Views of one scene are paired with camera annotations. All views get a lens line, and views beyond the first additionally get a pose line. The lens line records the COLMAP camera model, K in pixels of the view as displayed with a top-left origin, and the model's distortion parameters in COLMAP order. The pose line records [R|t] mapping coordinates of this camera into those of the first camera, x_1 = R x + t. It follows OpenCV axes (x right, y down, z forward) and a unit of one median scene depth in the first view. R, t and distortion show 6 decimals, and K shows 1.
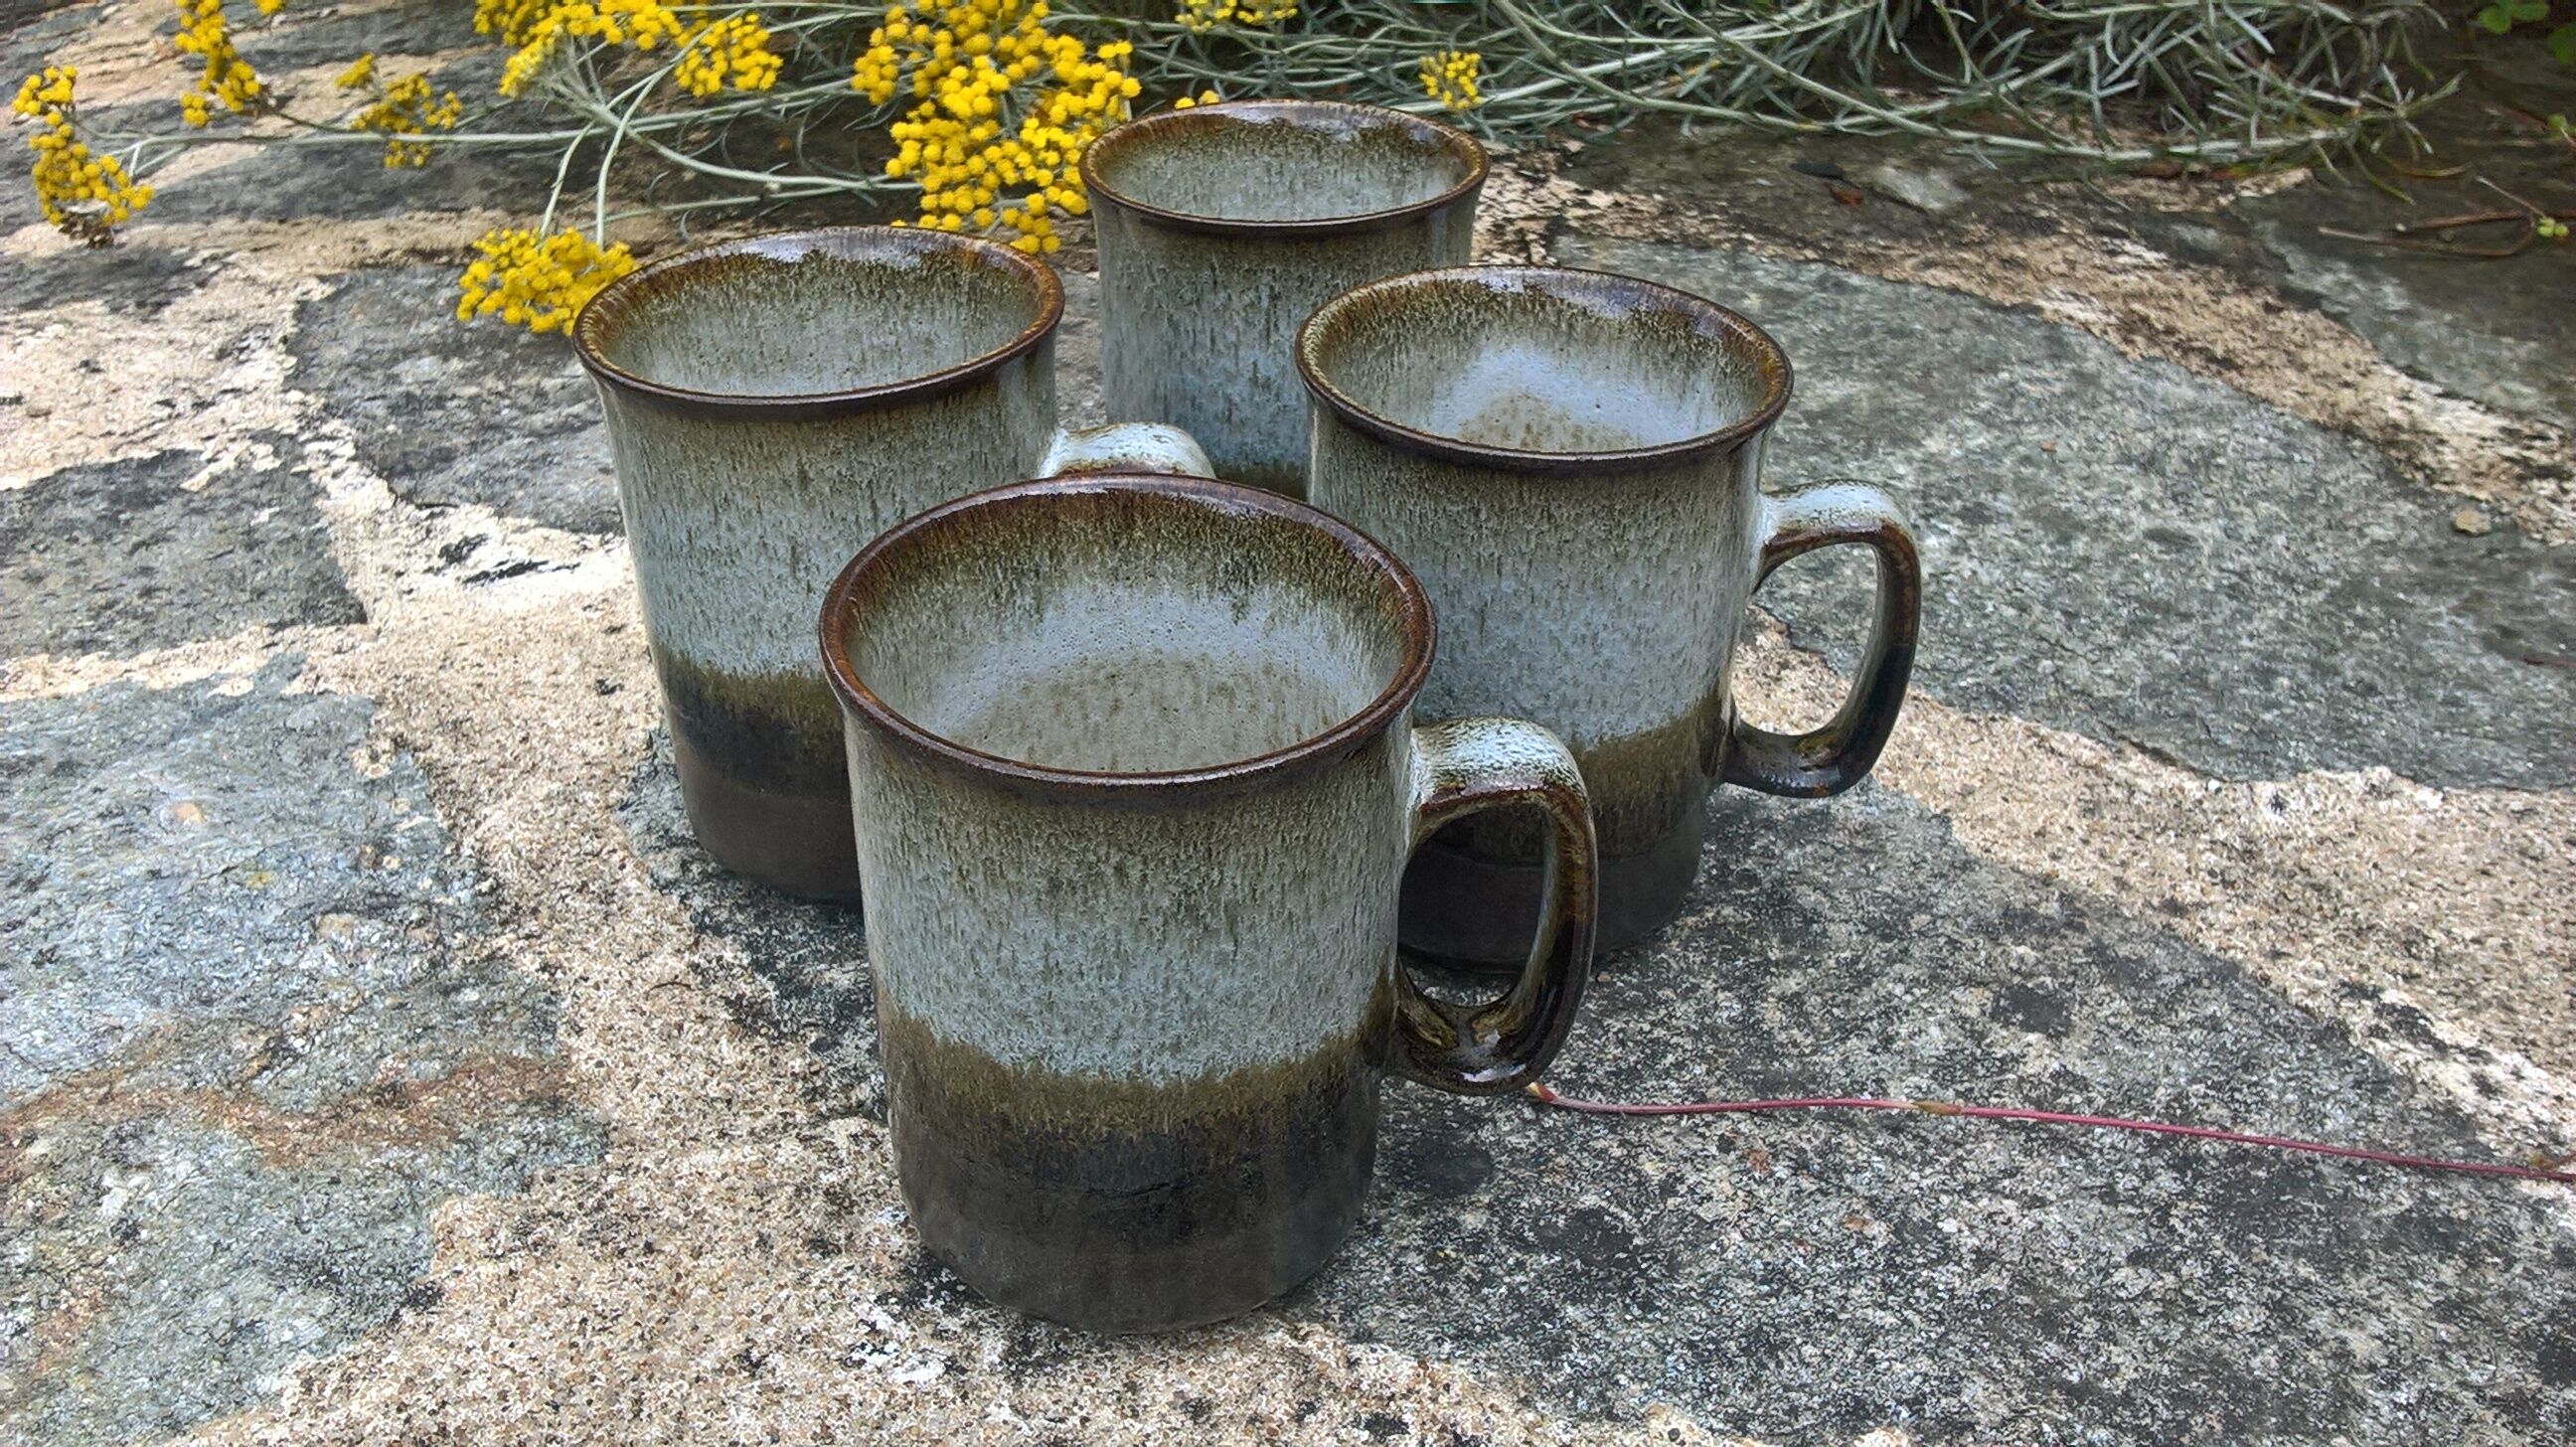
lens RADIAL K [[2279.6, 0, 1326.5], [0, 2279.6, 733.6], [0, 0, 1]] dist [0.067978, -0.264648]
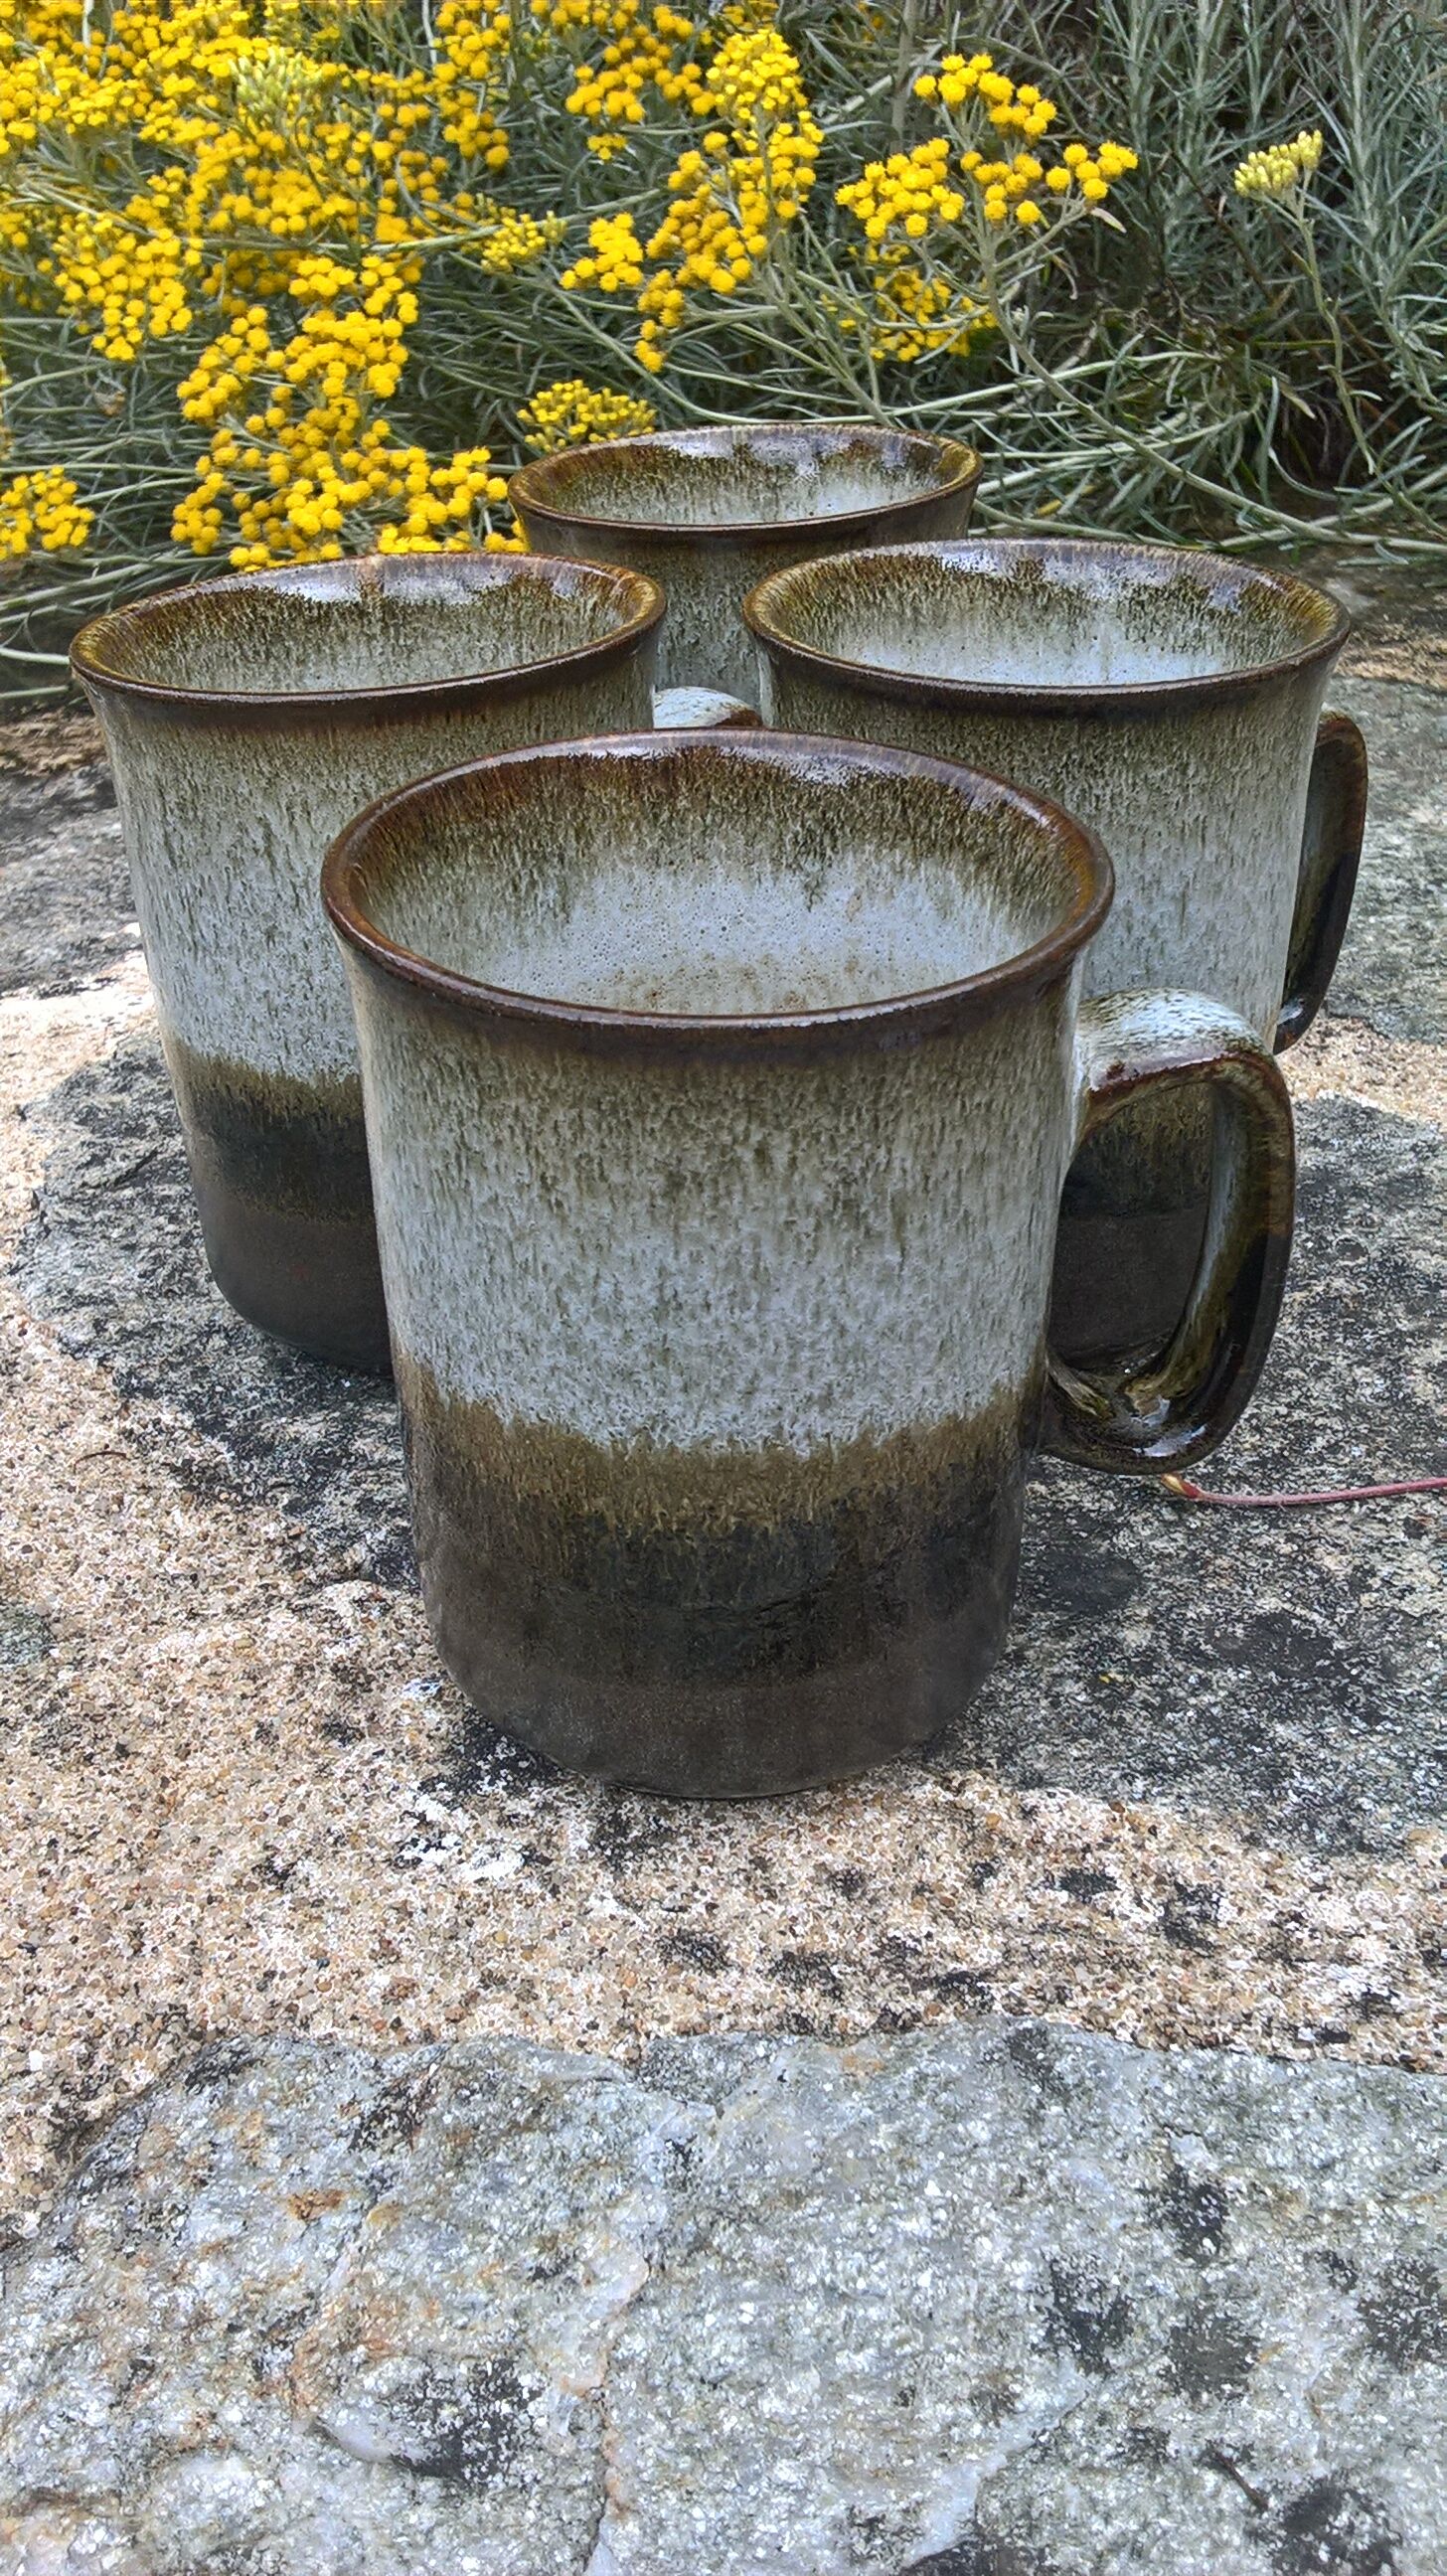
lens RADIAL K [[2279.6, 0, 723.5], [0, 2279.6, 1288.0], [0, 0, 1]] dist [0.067978, -0.264648]
pose [[0.996265, -0.072955, 0.046195, -0.115346], [0.073697, 0.997174, -0.014568, 0.093318], [-0.045002, 0.017918, 0.998826, 0.196325]]
